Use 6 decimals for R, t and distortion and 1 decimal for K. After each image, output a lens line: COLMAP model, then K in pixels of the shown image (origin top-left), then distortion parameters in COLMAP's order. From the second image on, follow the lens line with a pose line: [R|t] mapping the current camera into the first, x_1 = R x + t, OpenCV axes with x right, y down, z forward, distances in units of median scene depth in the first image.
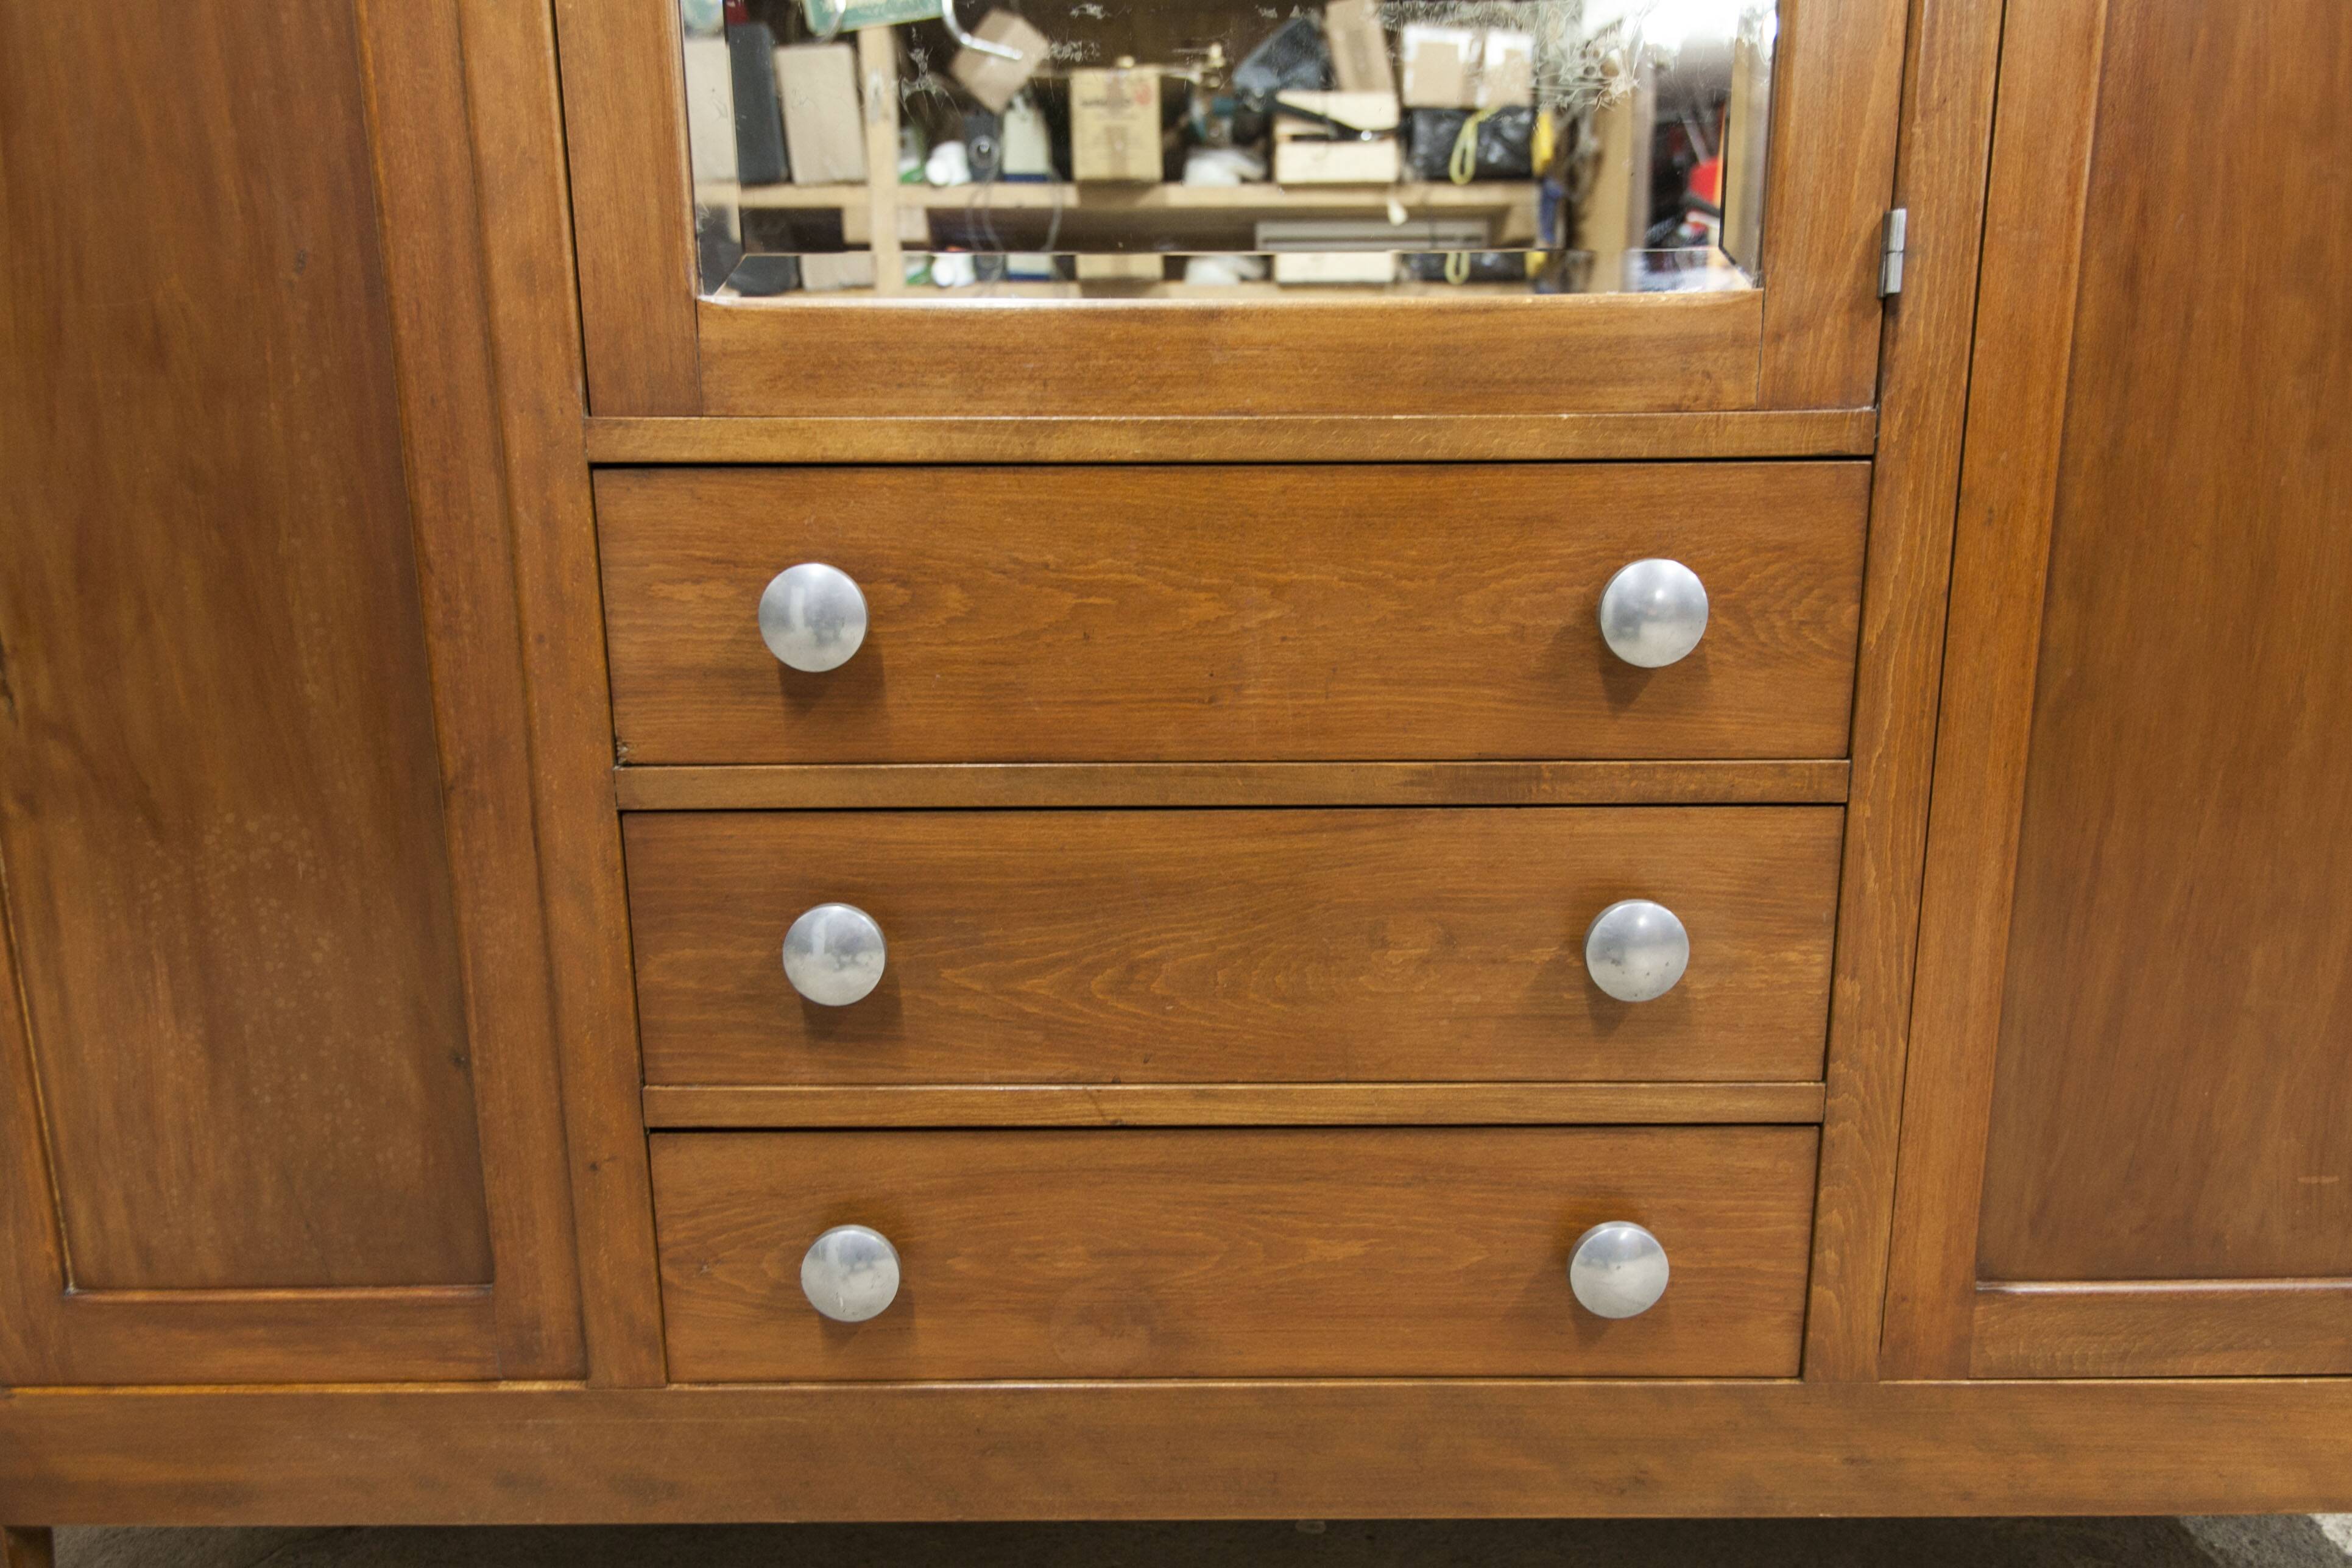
lens RADIAL K [[1684.4, 0, 1182.1], [0, 1684.4, 792.8], [0, 0, 1]] dist [0.001042, 0.002836]
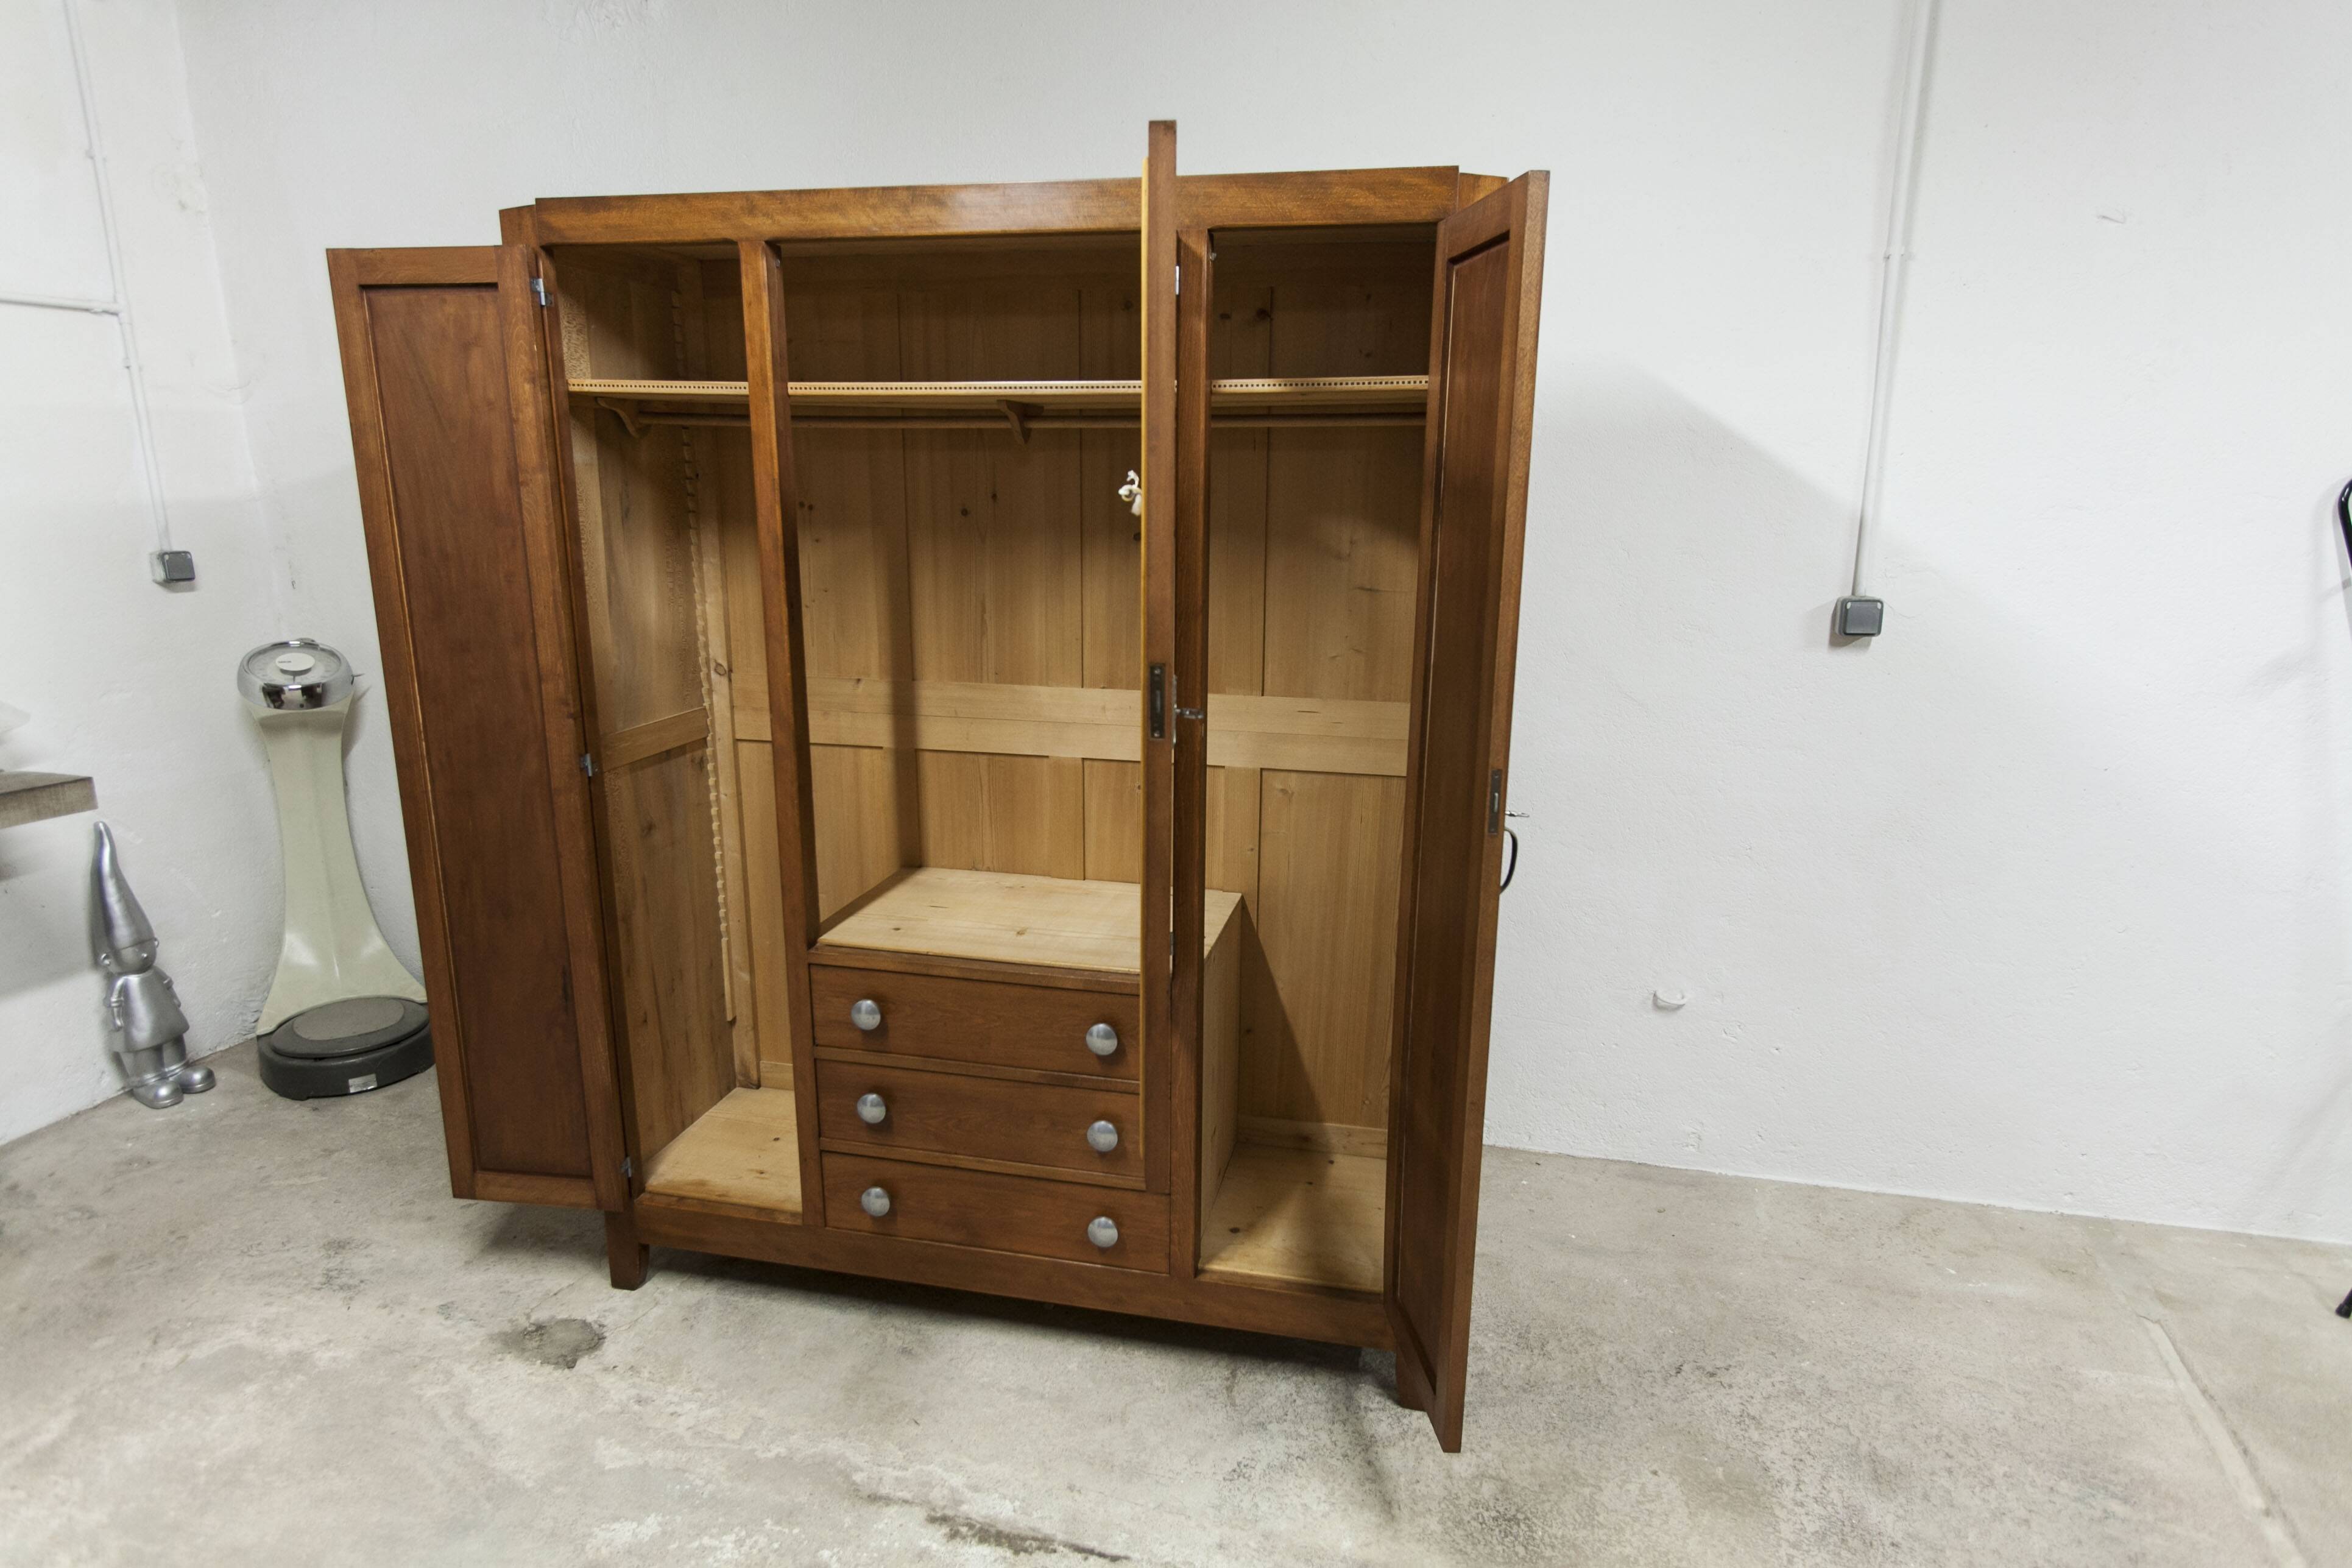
lens RADIAL K [[1313.4, 0, 1184.2], [0, 1313.4, 796.0], [0, 0, 1]] dist [-0.010834, 0.004652]
pose [[0.978781, 0.068331, -0.193183, 0.830792], [-0.064513, 0.997578, 0.025989, -0.607389], [0.194491, -0.012975, 0.980819, -1.375321]]
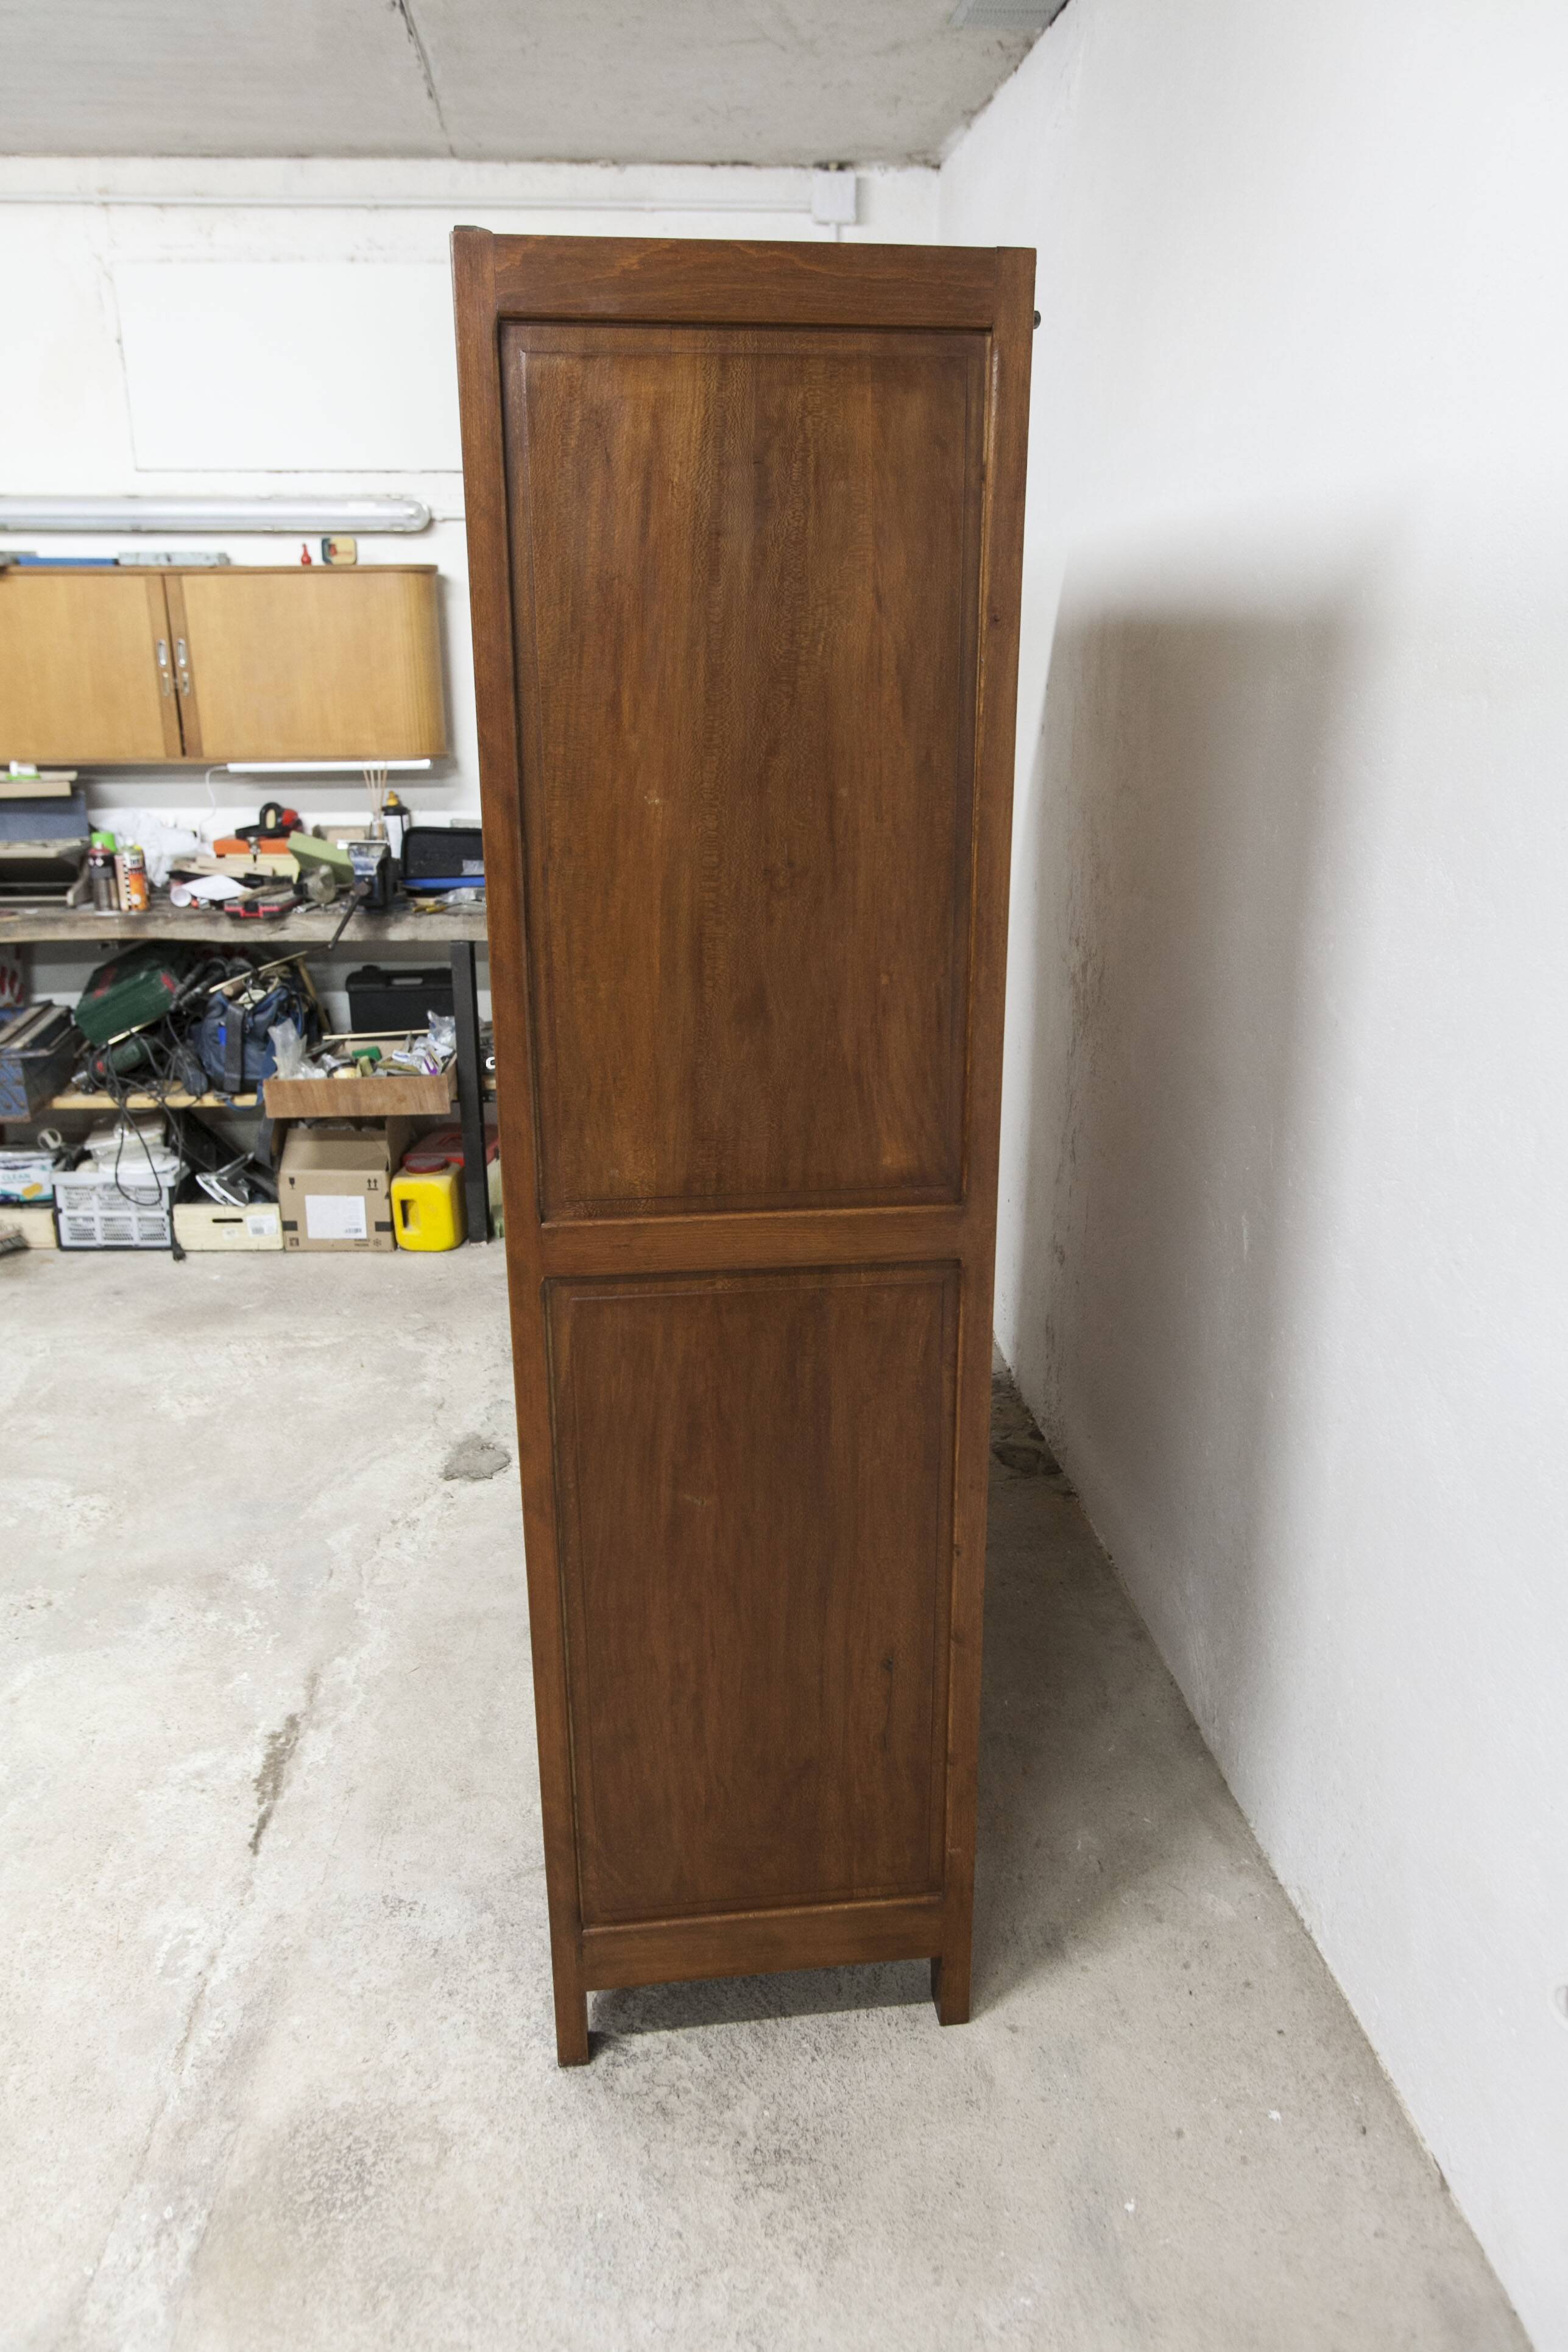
lens RADIAL K [[1684.4, 0, 863.8], [0, 1684.4, 1202.8], [0, 0, 1]] dist [0.001042, 0.002836]
pose [[0.160354, 0.335551, -0.928274, 2.634681], [-0.227023, 0.927769, 0.296151, -1.233584], [0.960597, 0.163251, 0.224949, 0.796863]]
